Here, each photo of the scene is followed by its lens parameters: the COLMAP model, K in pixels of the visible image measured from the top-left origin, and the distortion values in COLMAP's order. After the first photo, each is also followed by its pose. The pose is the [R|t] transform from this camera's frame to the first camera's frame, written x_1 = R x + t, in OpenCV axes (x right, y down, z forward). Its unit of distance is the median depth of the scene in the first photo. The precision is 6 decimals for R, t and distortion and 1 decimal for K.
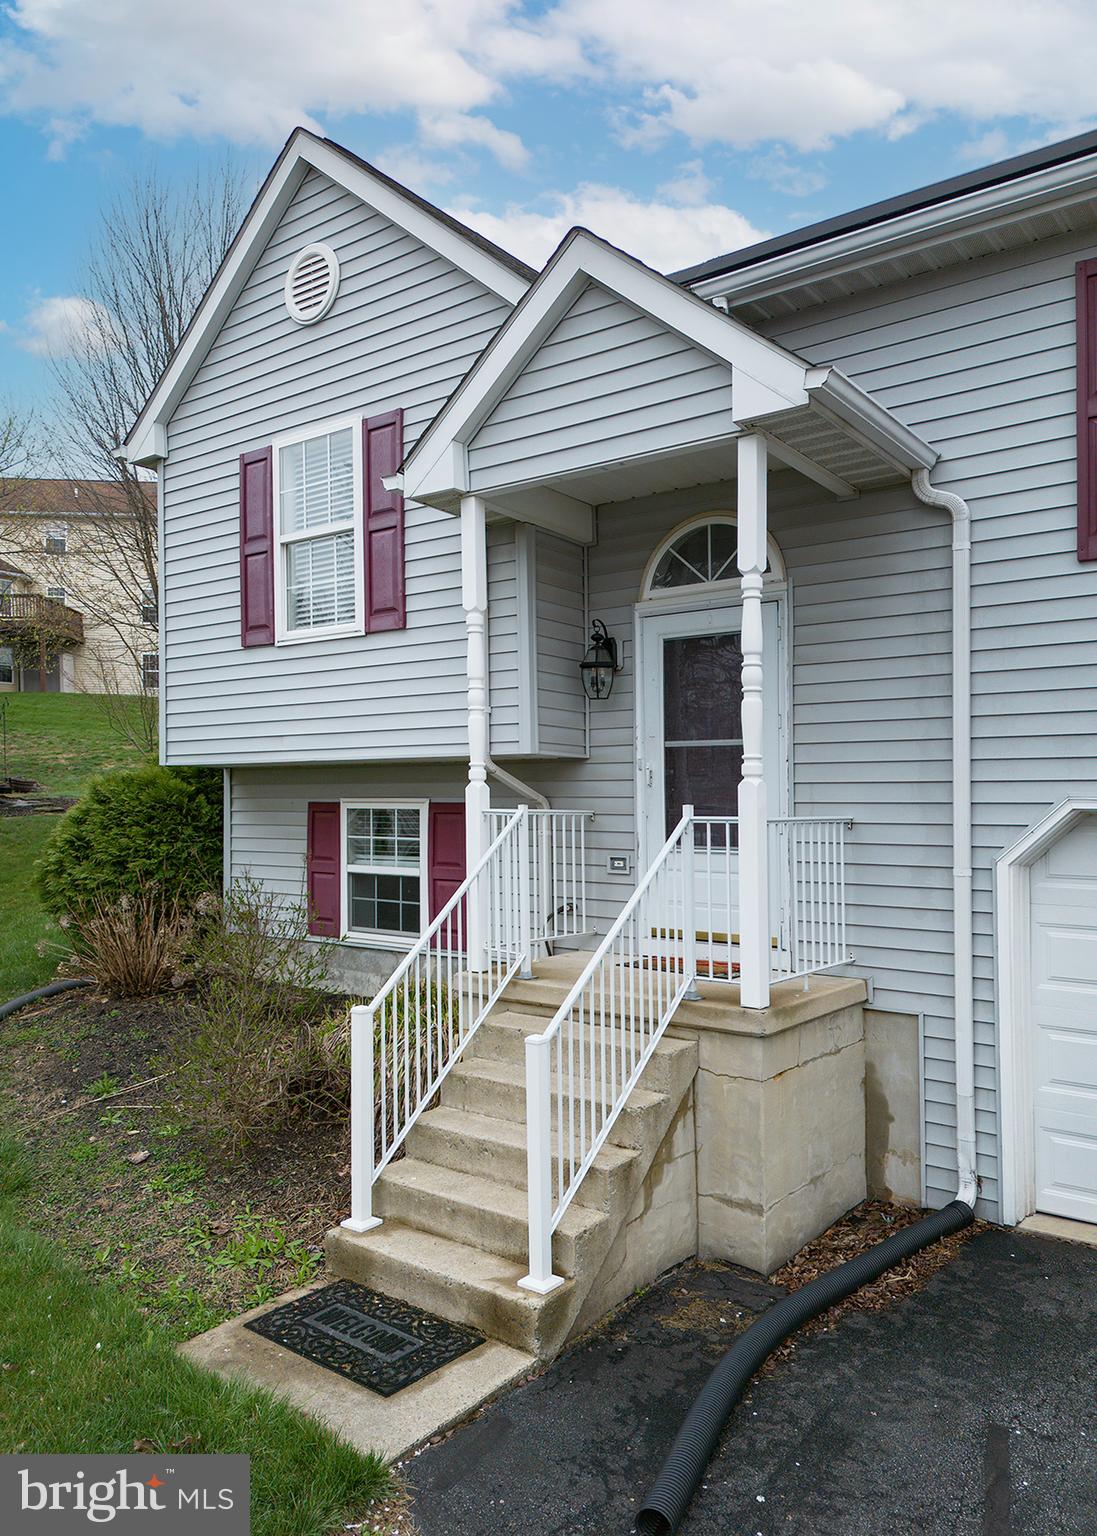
lens RADIAL K [[1138.8, 0, 503.3], [0, 1138.8, 796.2], [0, 0, 1]] dist [0.021086, -0.007621]
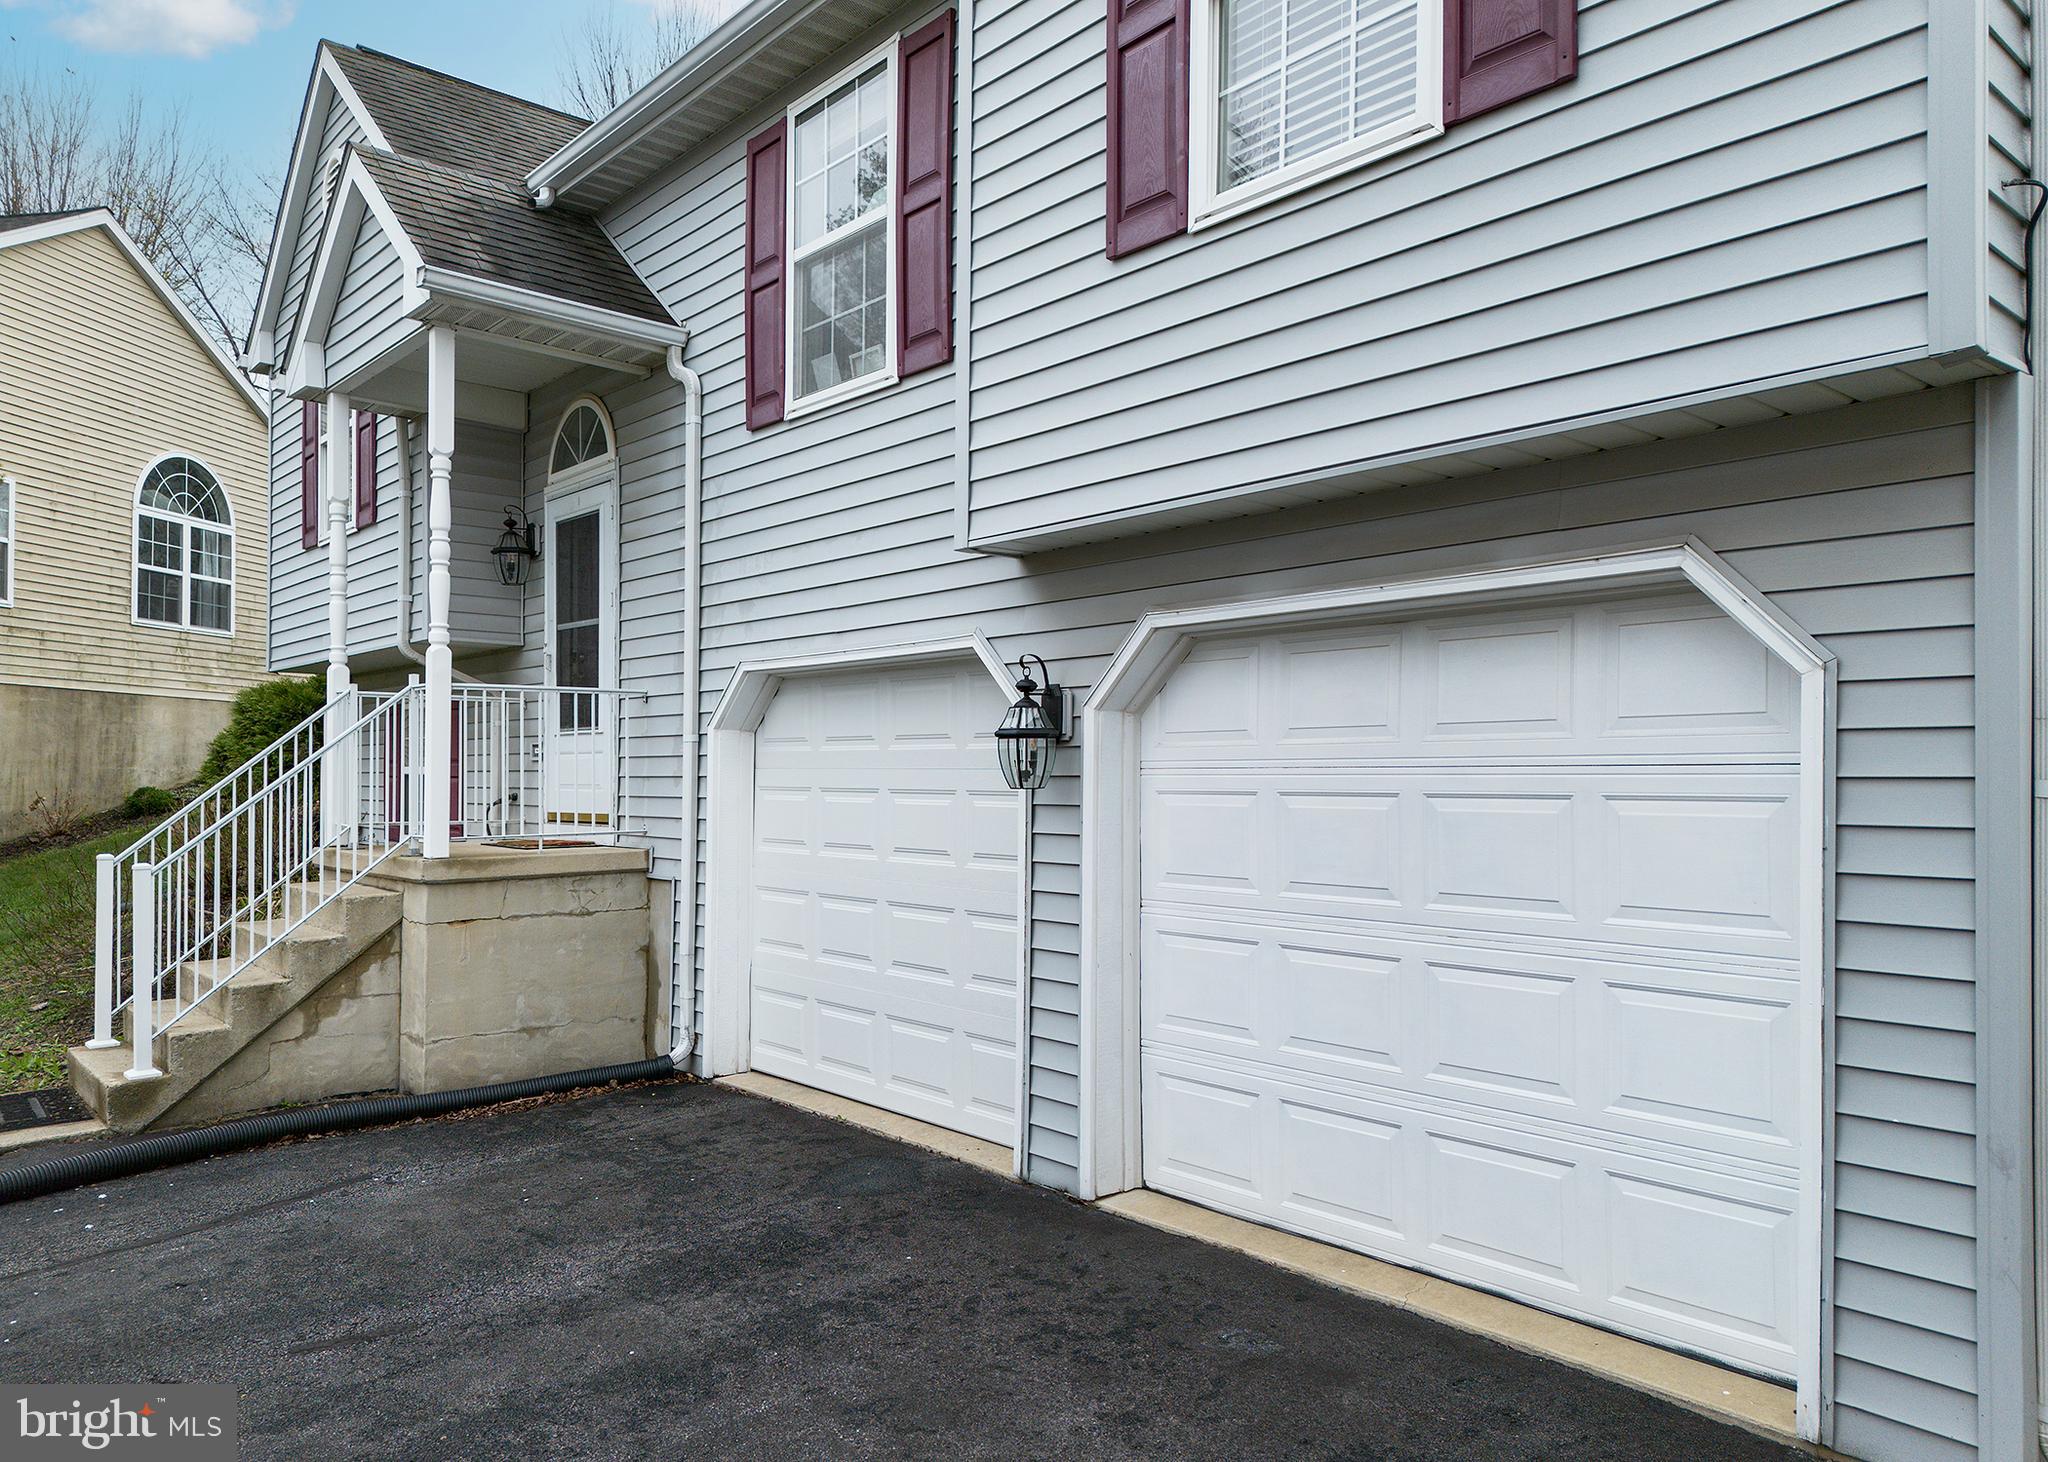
lens RADIAL K [[1518.4, 0, 1022.5], [0, 1518.4, 739.9], [0, 0, 1]] dist [0.021086, -0.007621]
pose [[0.982103, -0.010462, -0.188055, 0.912372], [0.007117, 0.999804, -0.018452, 0.092236], [0.188211, 0.016783, 0.981985, -0.269496]]
